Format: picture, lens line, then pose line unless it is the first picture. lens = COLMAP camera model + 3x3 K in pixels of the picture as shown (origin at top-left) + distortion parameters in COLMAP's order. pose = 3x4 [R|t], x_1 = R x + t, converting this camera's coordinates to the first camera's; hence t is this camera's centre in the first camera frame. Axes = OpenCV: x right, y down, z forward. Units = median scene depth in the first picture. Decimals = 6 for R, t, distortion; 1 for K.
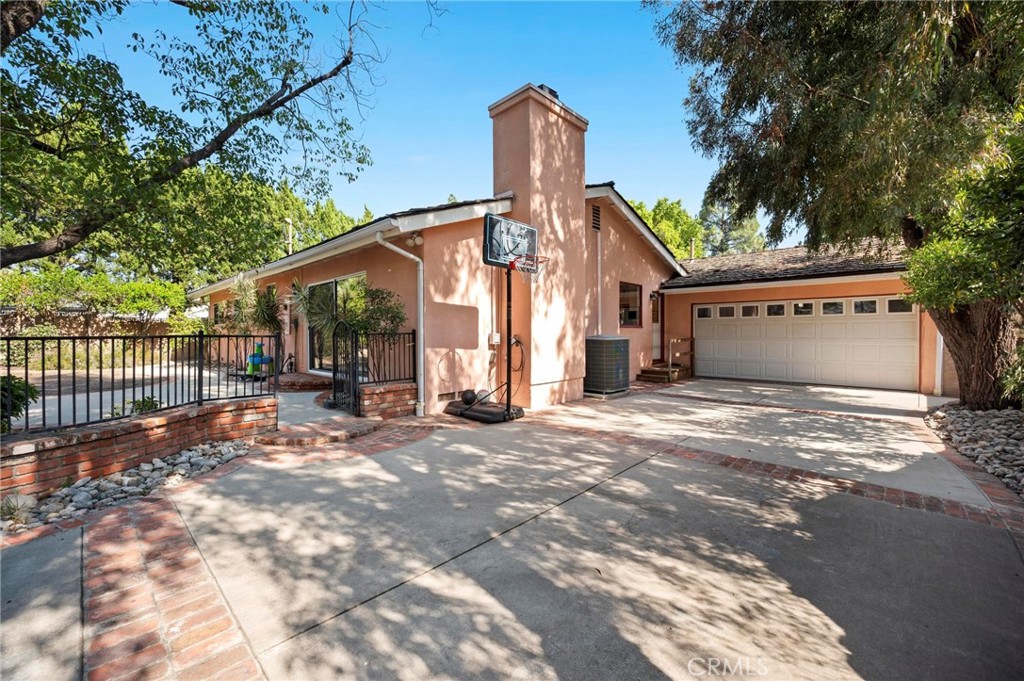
lens RADIAL K [[411.2, 0, 509.7], [0, 411.2, 342.7], [0, 0, 1]] dist [-0.008951, 0.000476]
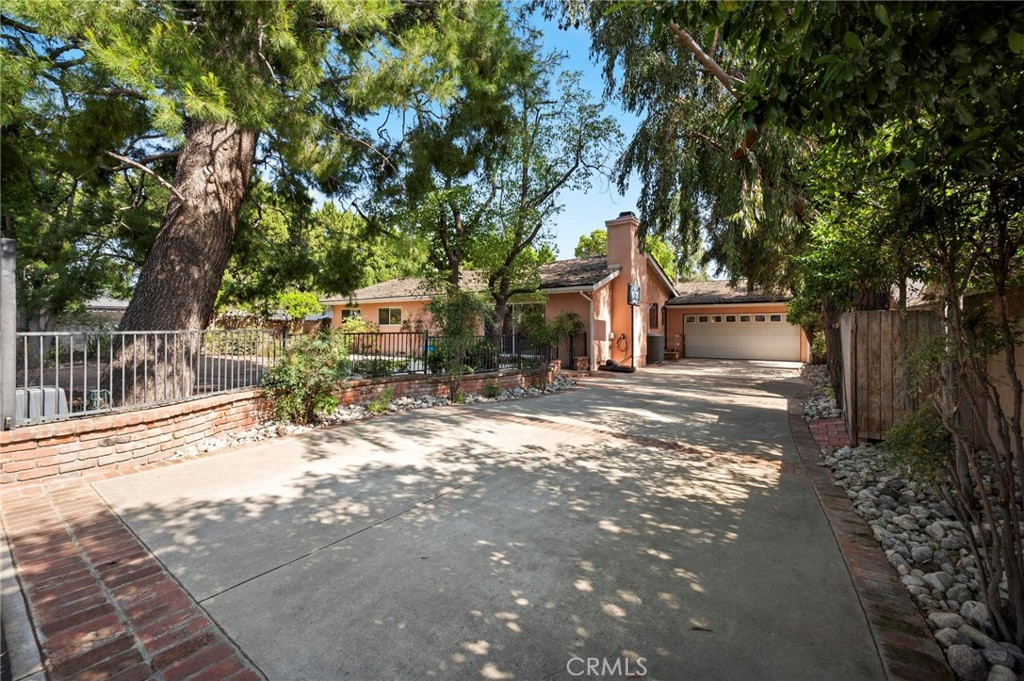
lens RADIAL K [[411.2, 0, 515.1], [0, 411.2, 329.9], [0, 0, 1]] dist [-0.008951, 0.000476]
pose [[0.990652, 0.000188, 0.136411, -0.720153], [0.001804, 0.999894, -0.014482, -0.009411], [-0.136399, 0.014593, 0.990546, -0.880605]]
